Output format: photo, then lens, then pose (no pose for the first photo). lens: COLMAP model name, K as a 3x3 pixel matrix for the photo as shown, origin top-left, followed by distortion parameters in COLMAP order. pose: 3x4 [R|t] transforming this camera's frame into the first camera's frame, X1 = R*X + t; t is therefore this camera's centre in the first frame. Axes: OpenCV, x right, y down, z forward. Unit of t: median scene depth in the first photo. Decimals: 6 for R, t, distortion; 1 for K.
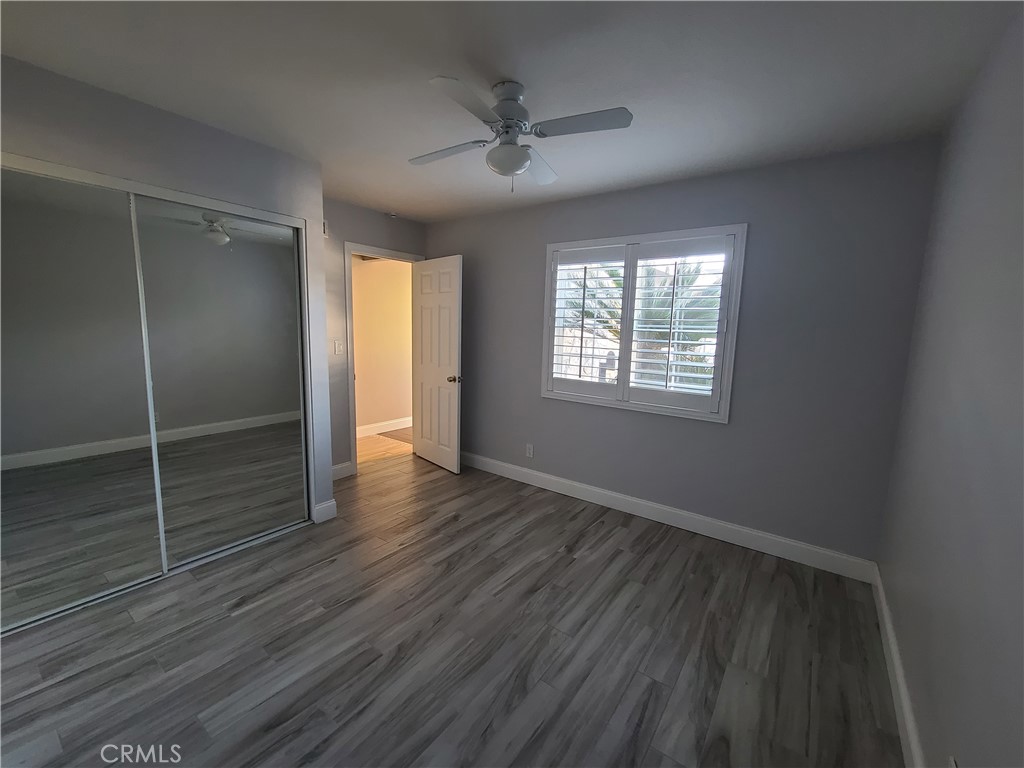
lens RADIAL K [[420.5, 0, 510.5], [0, 420.5, 382.5], [0, 0, 1]] dist [-0.000490, -0.000655]
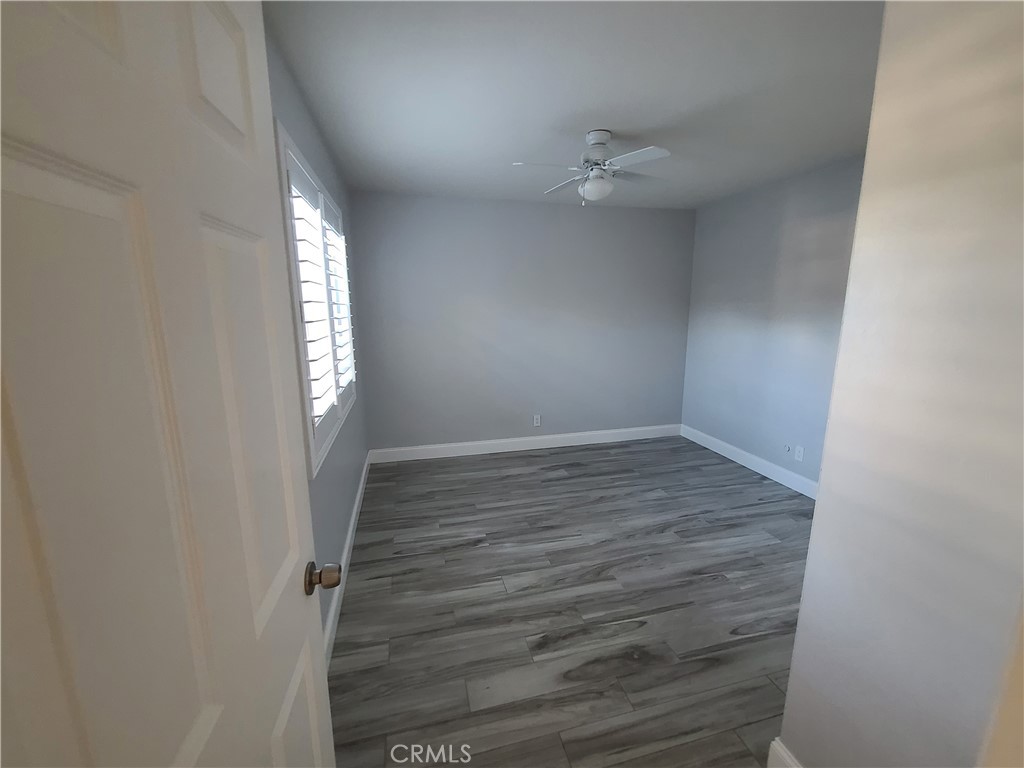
lens RADIAL K [[420.5, 0, 513.8], [0, 420.5, 386.1], [0, 0, 1]] dist [-0.000490, -0.000655]
pose [[-0.782629, -0.144236, 0.605547, -0.572126], [0.063340, 0.949284, 0.307974, -0.301864], [-0.619257, 0.279385, -0.733802, 1.911127]]
